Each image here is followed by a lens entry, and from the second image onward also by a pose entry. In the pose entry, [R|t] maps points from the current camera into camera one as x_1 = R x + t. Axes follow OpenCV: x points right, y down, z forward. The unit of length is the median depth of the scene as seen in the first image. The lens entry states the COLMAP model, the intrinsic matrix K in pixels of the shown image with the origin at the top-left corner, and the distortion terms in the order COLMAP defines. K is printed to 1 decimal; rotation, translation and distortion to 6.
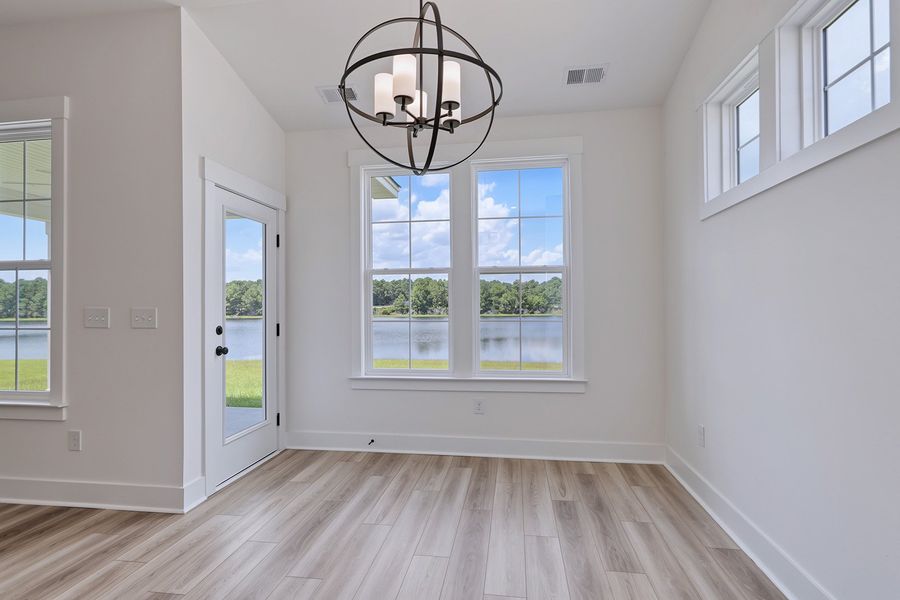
lens RADIAL K [[448.5, 0, 444.8], [0, 448.5, 302.3], [0, 0, 1]] dist [0.005999, 0.000222]
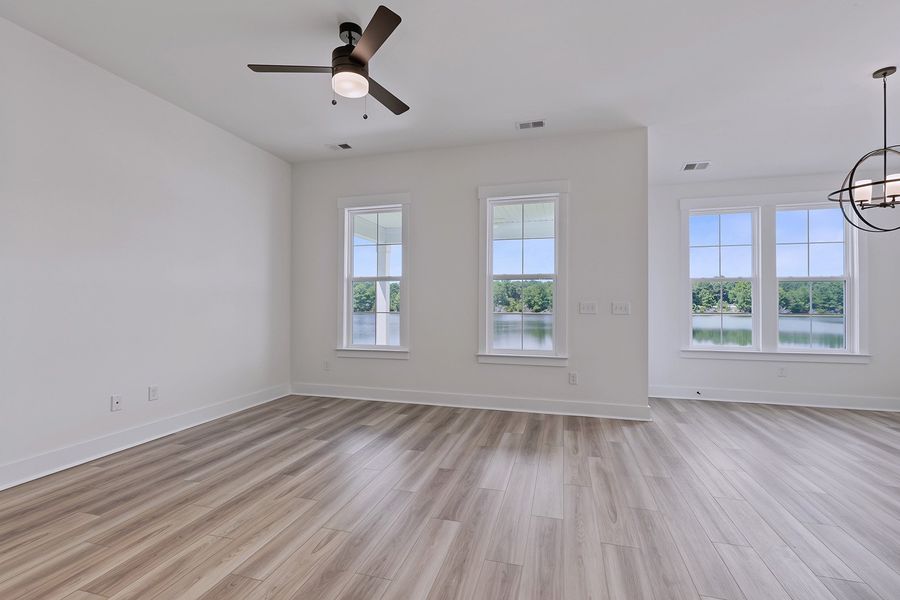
lens RADIAL K [[405.9, 0, 448.6], [0, 405.9, 299.0], [0, 0, 1]] dist [0.001437, -0.000923]
pose [[0.991301, 0.008309, -0.131355, -0.834775], [-0.008878, 0.999954, -0.003749, 0.009243], [0.131318, 0.004883, 0.991328, -0.467840]]
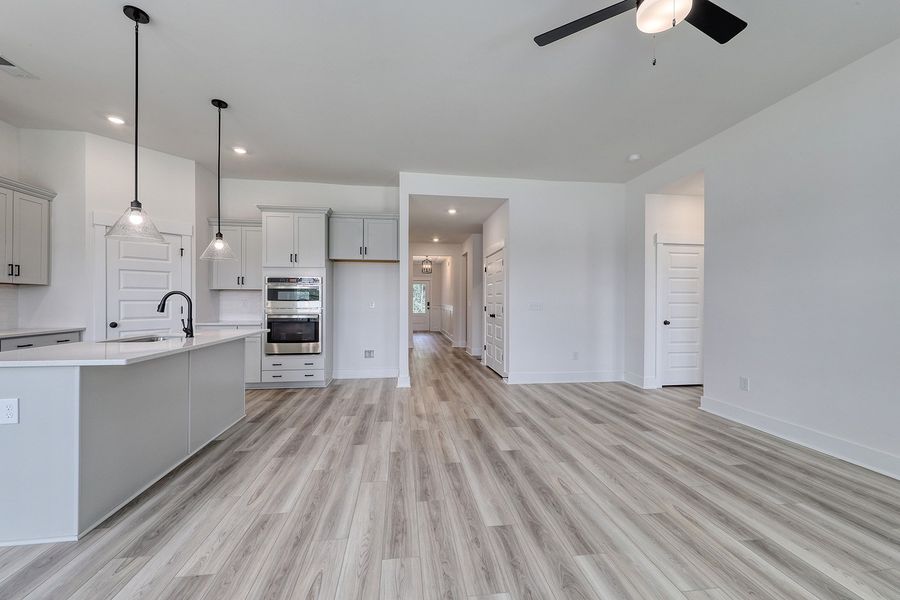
lens RADIAL K [[363.8, 0, 454.3], [0, 363.8, 300.6], [0, 0, 1]] dist [0.001501, -0.000127]
pose [[-0.957787, 0.004200, -0.287449, -0.696737], [0.005522, 0.999978, -0.003788, 0.010534], [0.287427, -0.005215, -0.957788, 0.636475]]
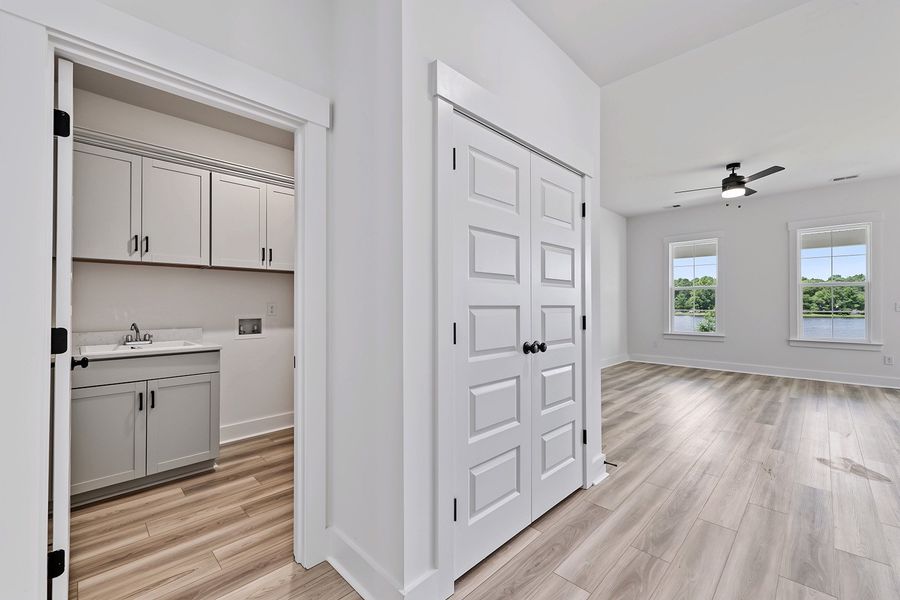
lens RADIAL K [[363.8, 0, 451.2], [0, 363.8, 299.6], [0, 0, 1]] dist [0.001501, -0.000127]
pose [[0.795218, -0.002214, -0.606320, -1.126661], [-0.000309, 0.999992, -0.004057, 0.003953], [0.606324, 0.003413, 0.795211, -1.414253]]
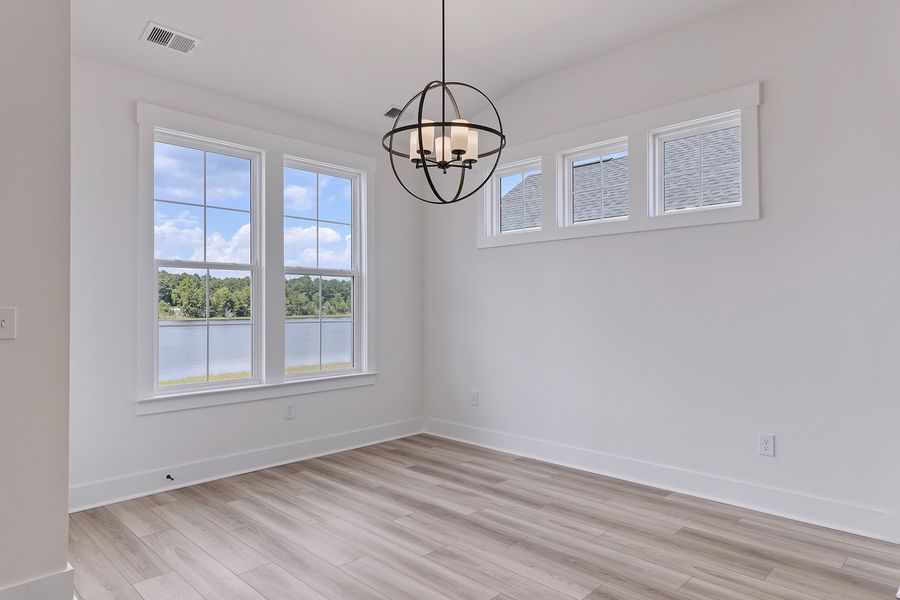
lens RADIAL K [[550.6, 0, 450.2], [0, 550.6, 301.7], [0, 0, 1]] dist [-0.005975, 0.001923]
pose [[0.589090, 0.010987, 0.807993, -0.675152], [-0.005750, 0.999939, -0.009405, 0.005769], [-0.808047, 0.000894, 0.589117, 0.025448]]
